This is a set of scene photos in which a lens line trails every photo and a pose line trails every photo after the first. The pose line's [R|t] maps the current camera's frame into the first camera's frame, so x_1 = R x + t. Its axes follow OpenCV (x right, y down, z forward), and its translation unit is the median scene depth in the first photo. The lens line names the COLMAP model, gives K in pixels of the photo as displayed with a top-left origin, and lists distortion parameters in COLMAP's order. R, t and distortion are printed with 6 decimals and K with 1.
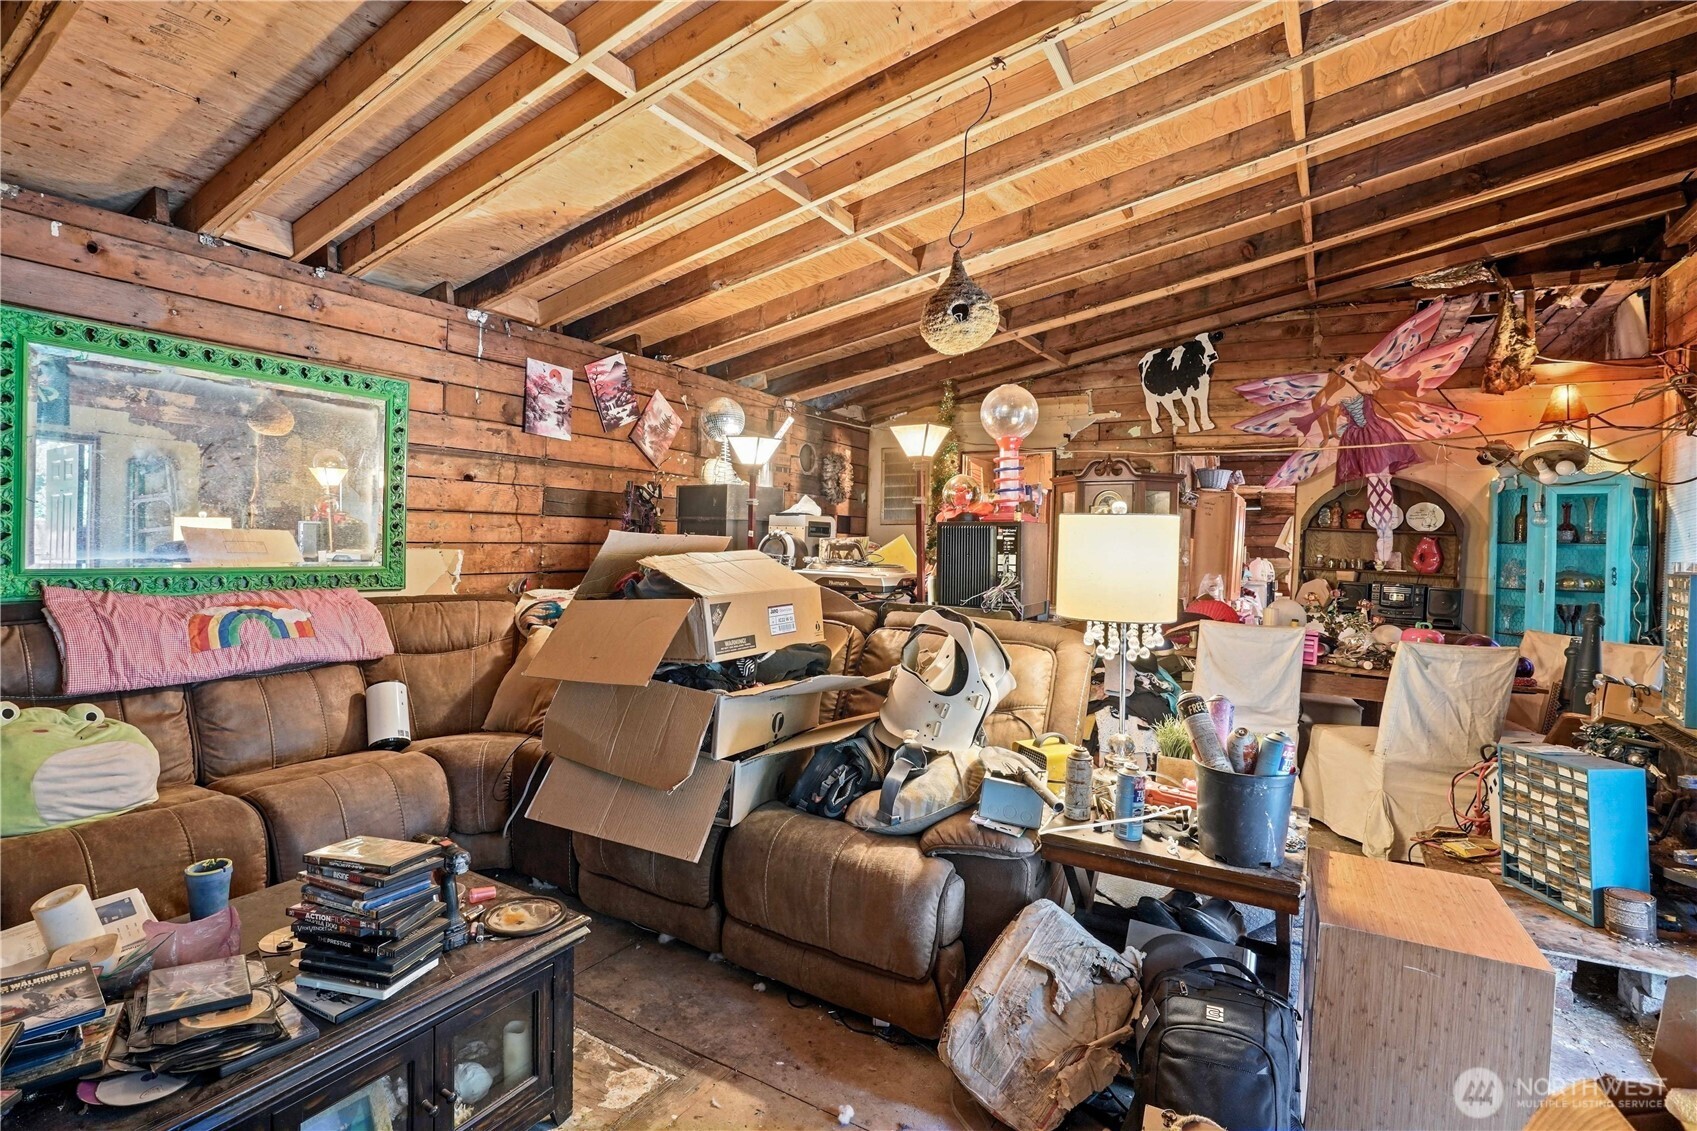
lens RADIAL K [[813.0, 0, 848.5], [0, 813.0, 565.5], [0, 0, 1]] dist [-0.053146, 0.022920]
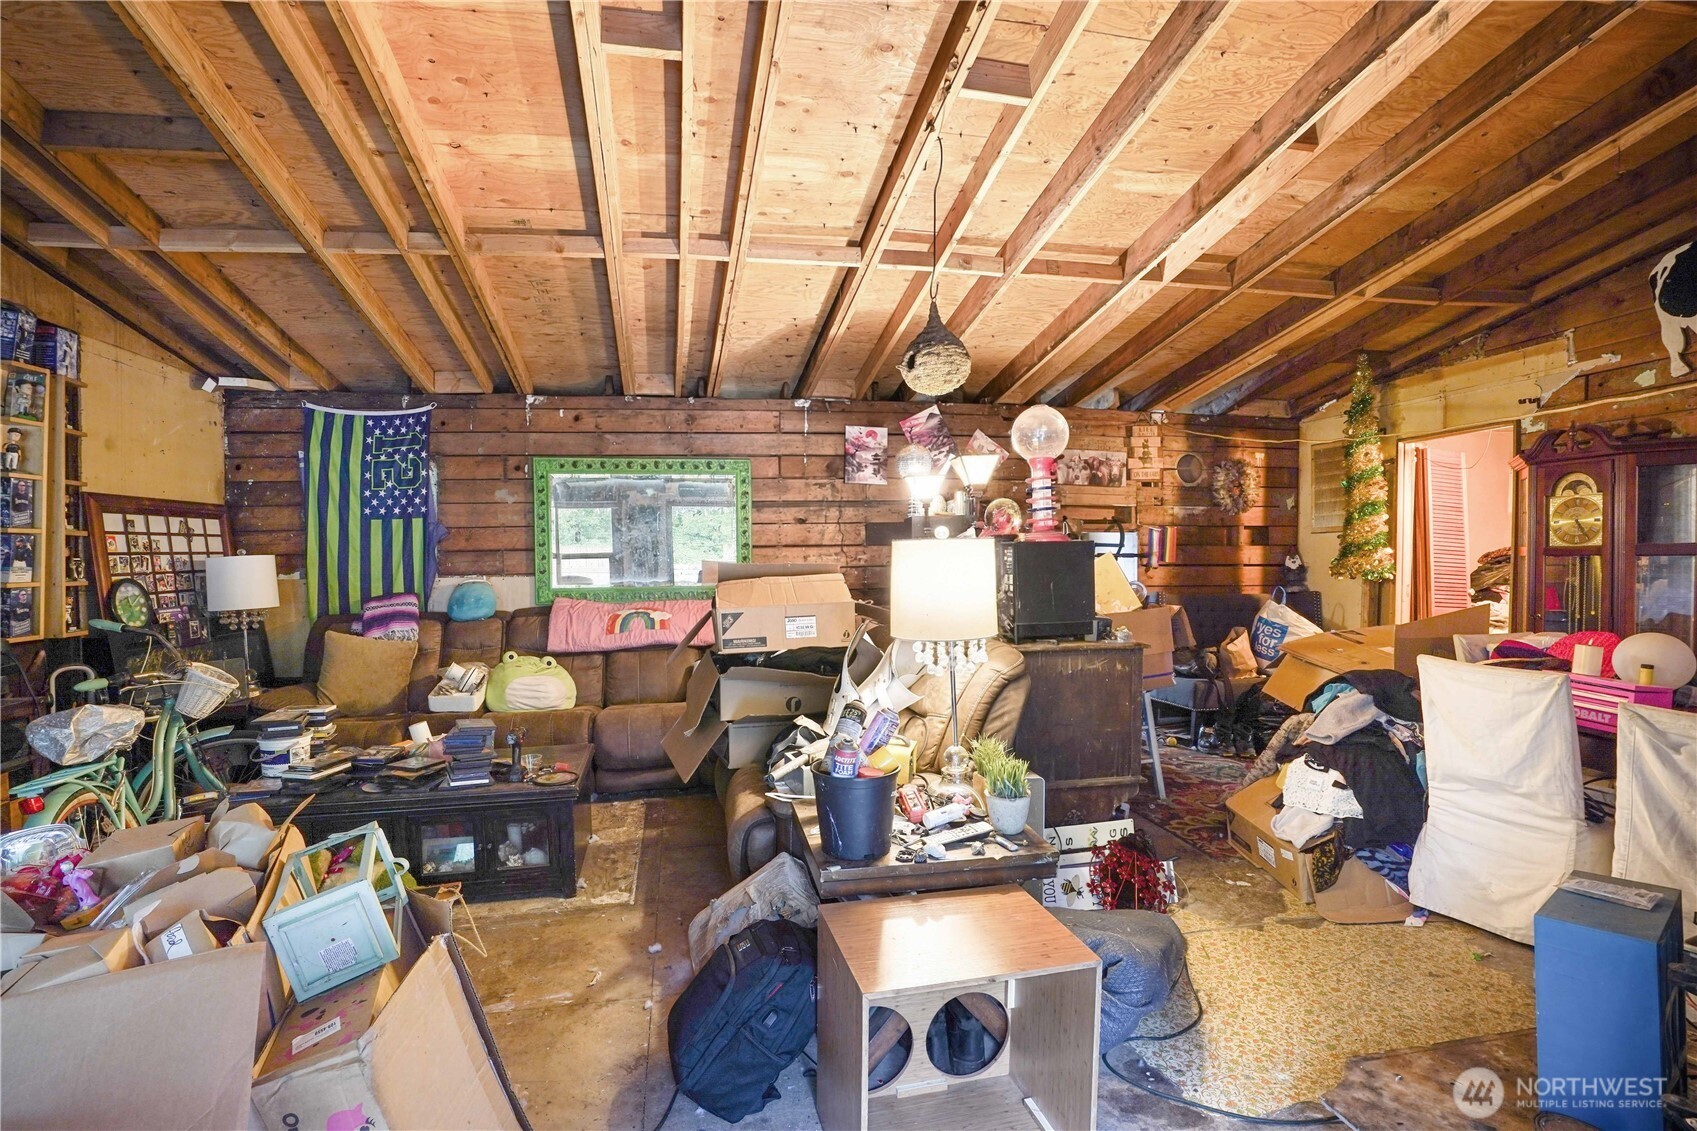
lens RADIAL K [[813.7, 0, 846.7], [0, 813.7, 594.1], [0, 0, 1]] dist [-0.050716, 0.021943]
pose [[0.677756, 0.005565, -0.735266, 0.584662], [0.007380, 0.999870, 0.014370, -0.002827], [0.735250, -0.015166, 0.677626, 0.101278]]
